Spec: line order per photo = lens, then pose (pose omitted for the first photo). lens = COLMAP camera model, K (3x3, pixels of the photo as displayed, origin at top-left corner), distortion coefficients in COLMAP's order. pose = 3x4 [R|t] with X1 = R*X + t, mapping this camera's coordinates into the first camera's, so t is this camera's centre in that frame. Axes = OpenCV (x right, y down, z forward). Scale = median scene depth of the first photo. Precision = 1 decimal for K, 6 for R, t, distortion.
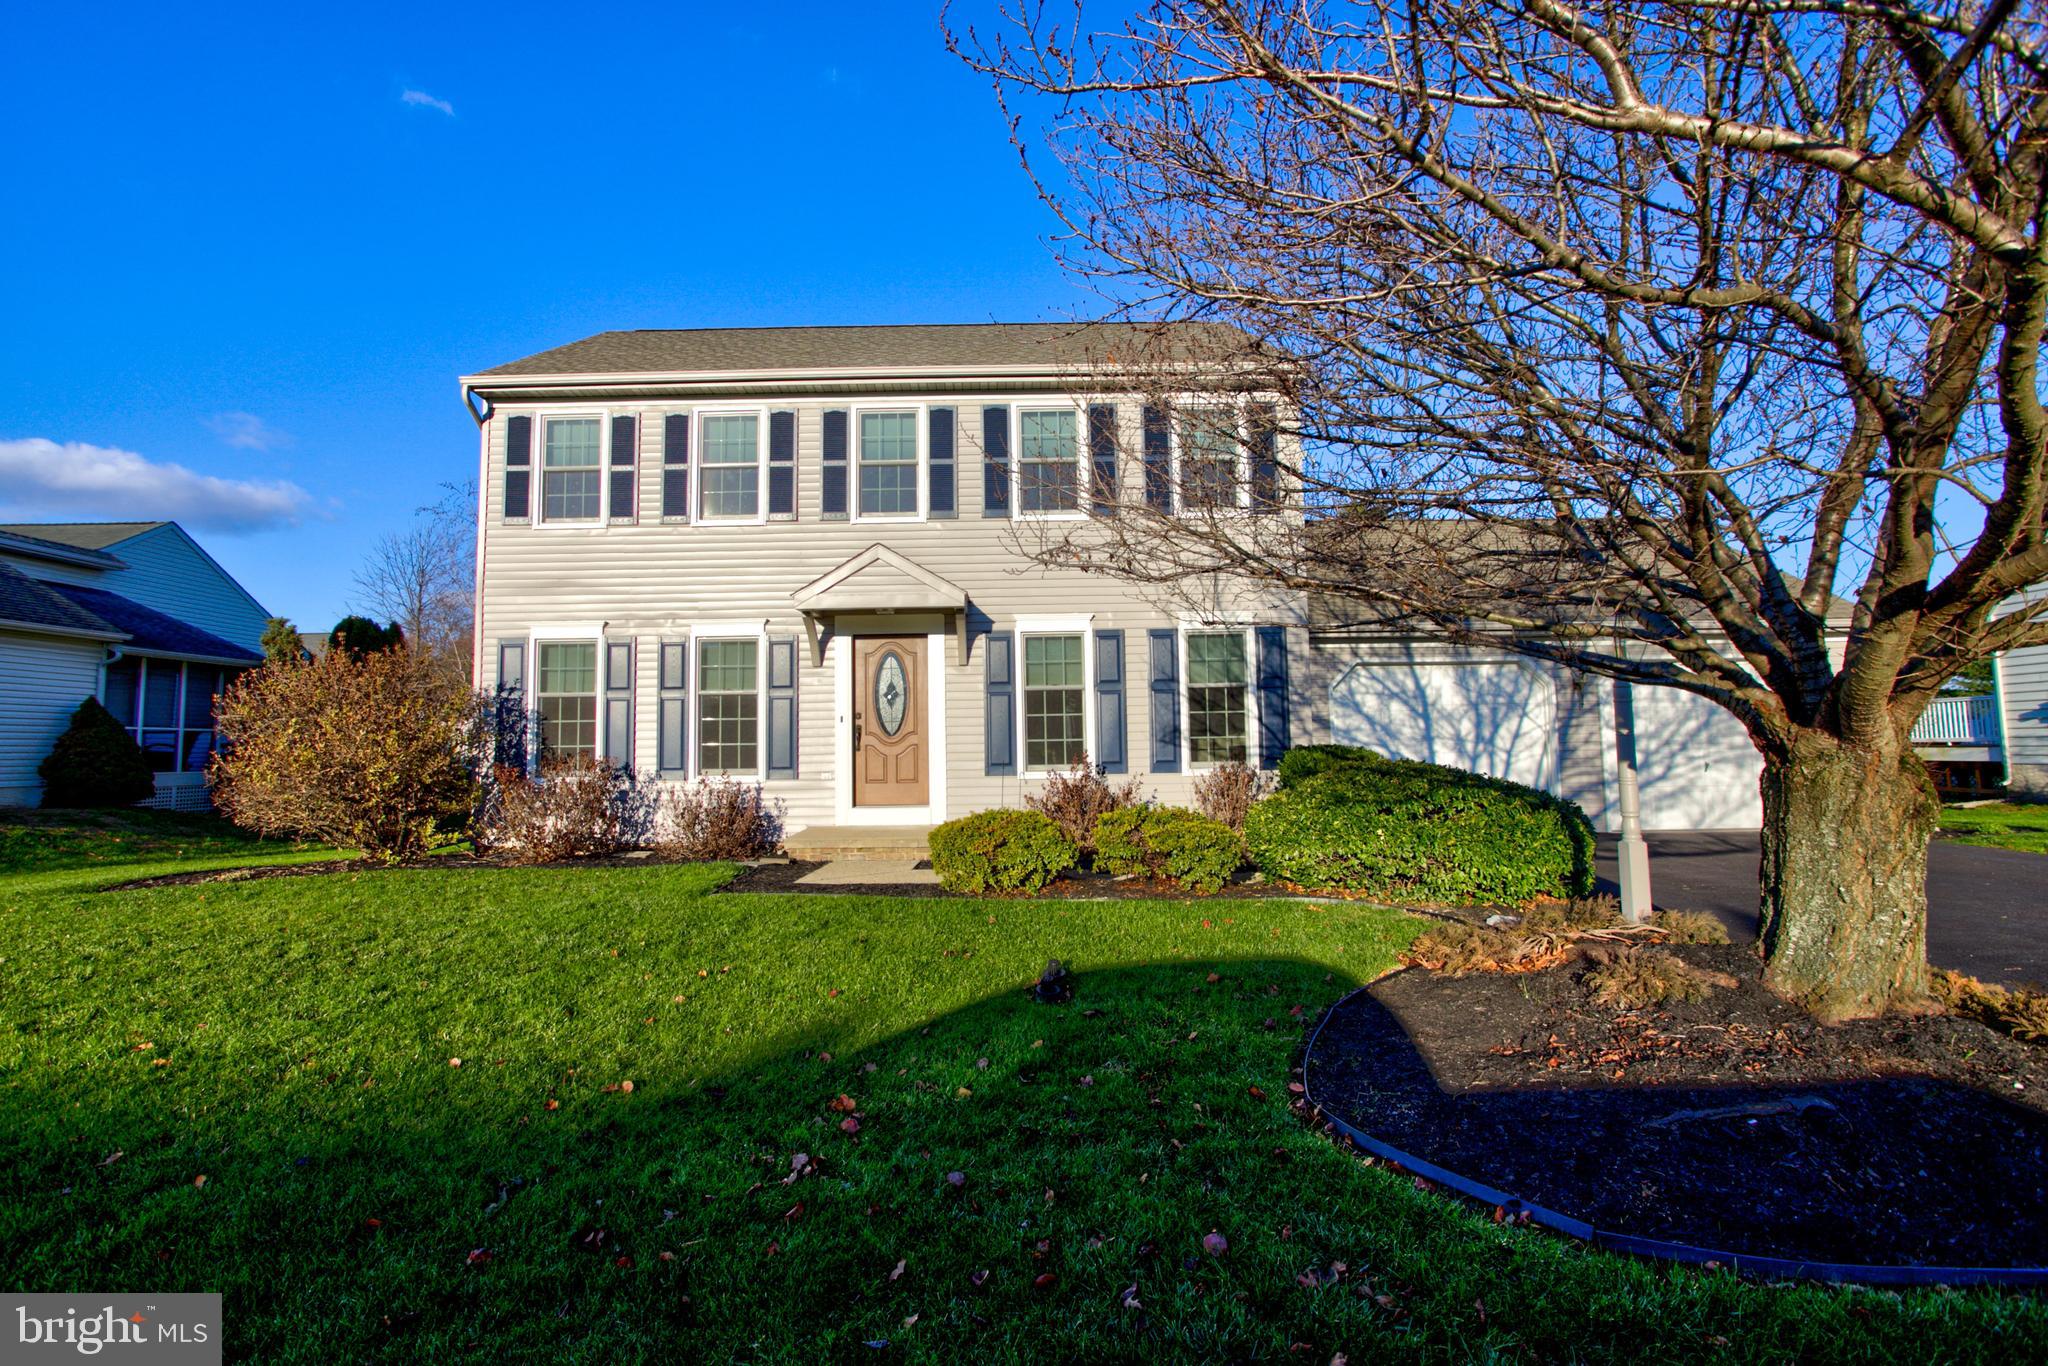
lens RADIAL K [[998.4, 0, 1025.1], [0, 998.4, 663.1], [0, 0, 1]] dist [-0.000199, 0.000094]
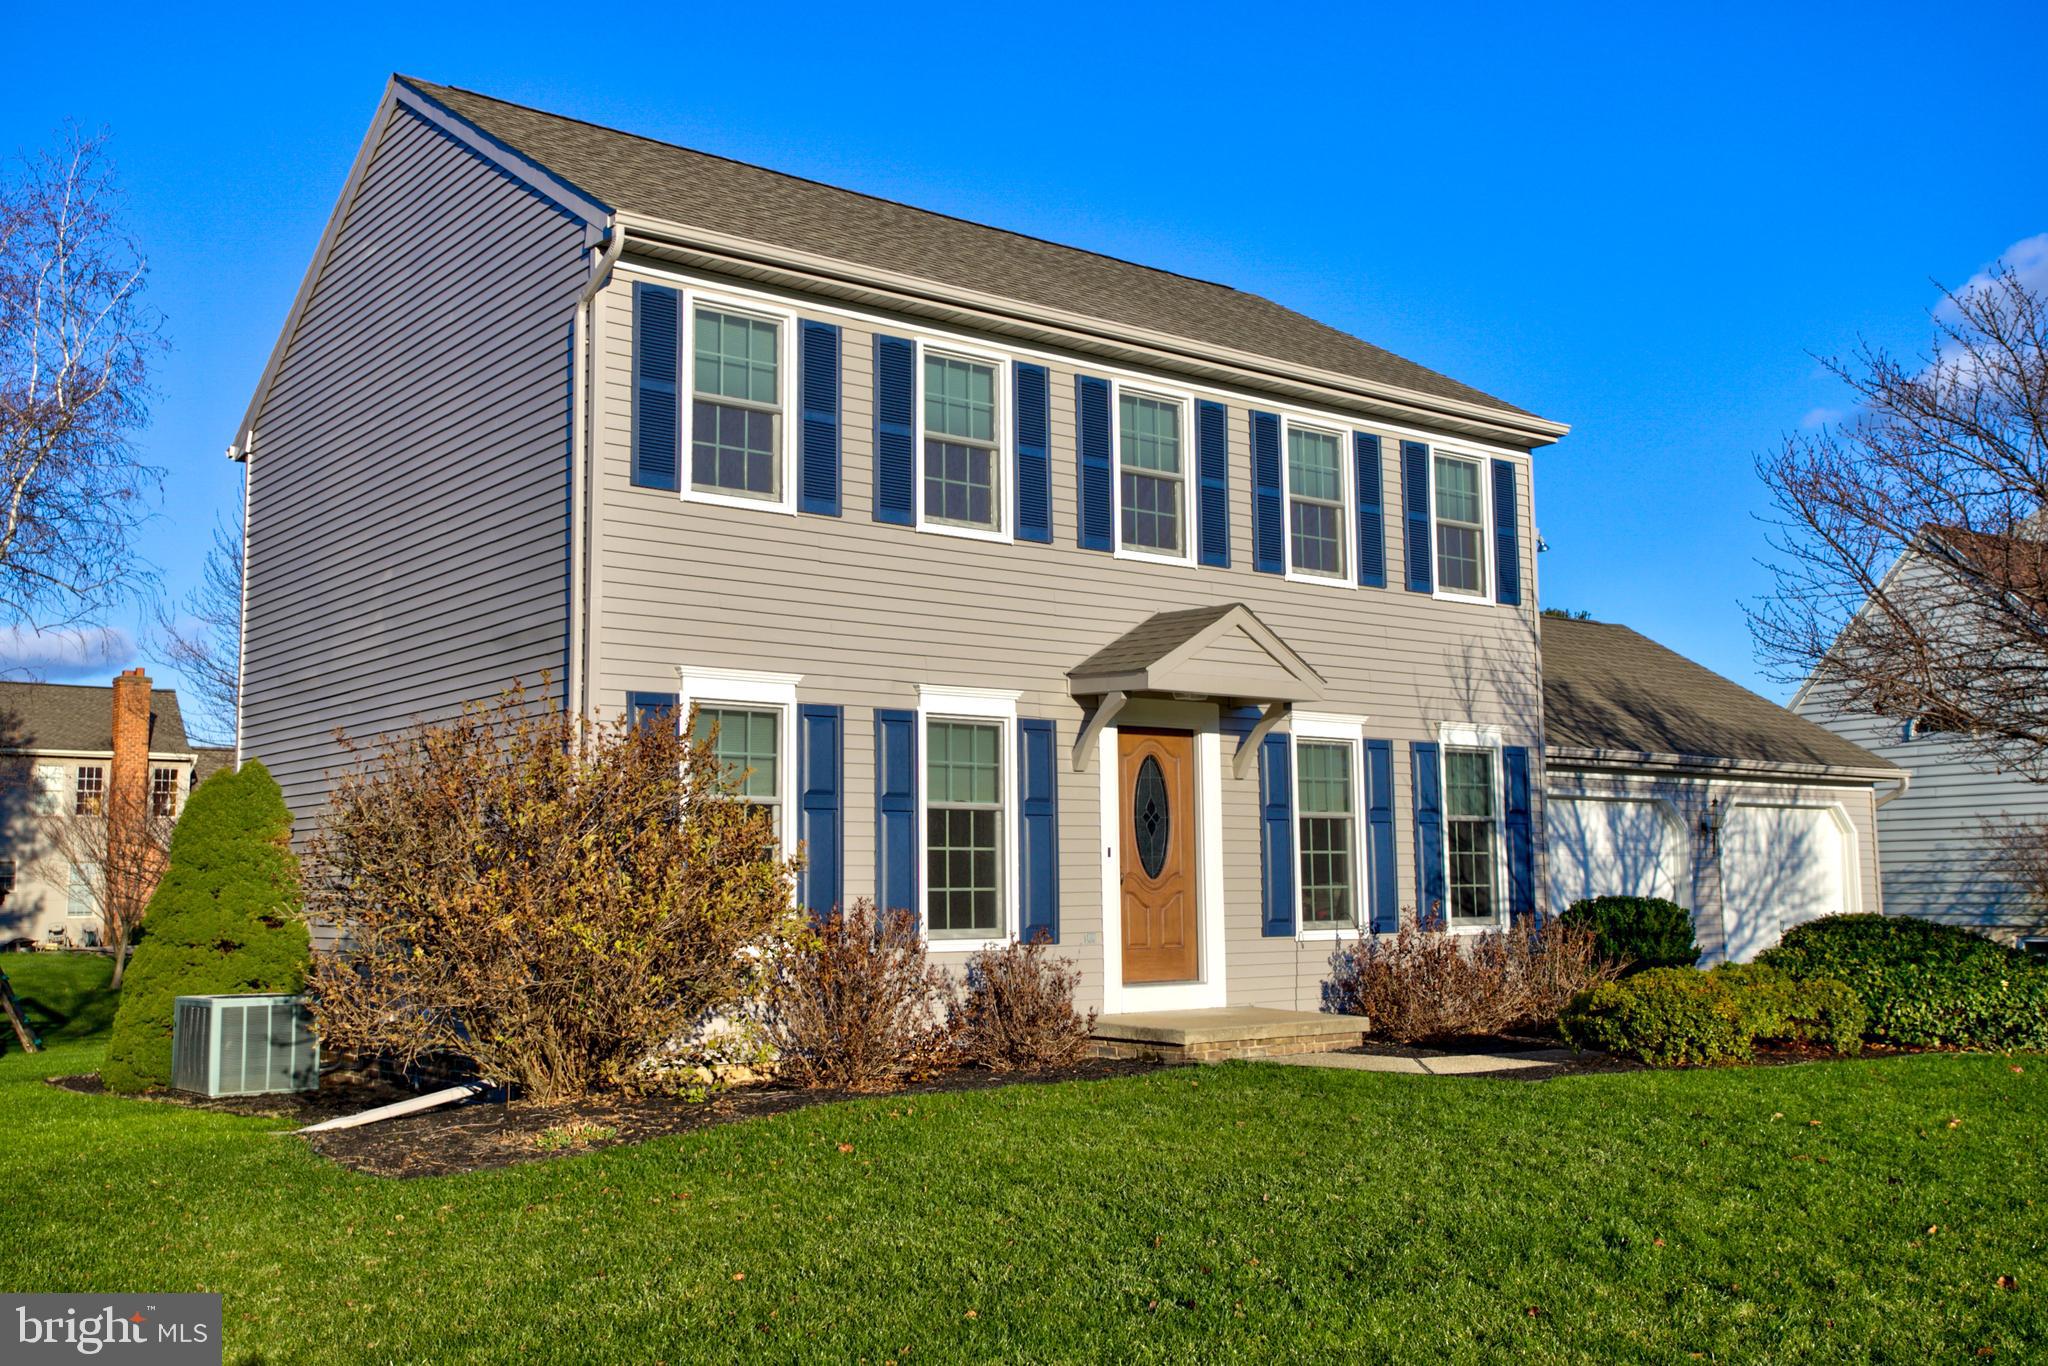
lens RADIAL K [[2001.7, 0, 1020.8], [0, 2001.7, 689.4], [0, 0, 1]] dist [0.148592, 0.000000]
pose [[0.772308, 0.071710, 0.631188, -1.058007], [-0.053051, 0.997418, -0.048406, 0.015486], [-0.633029, 0.003899, 0.774118, 0.008080]]
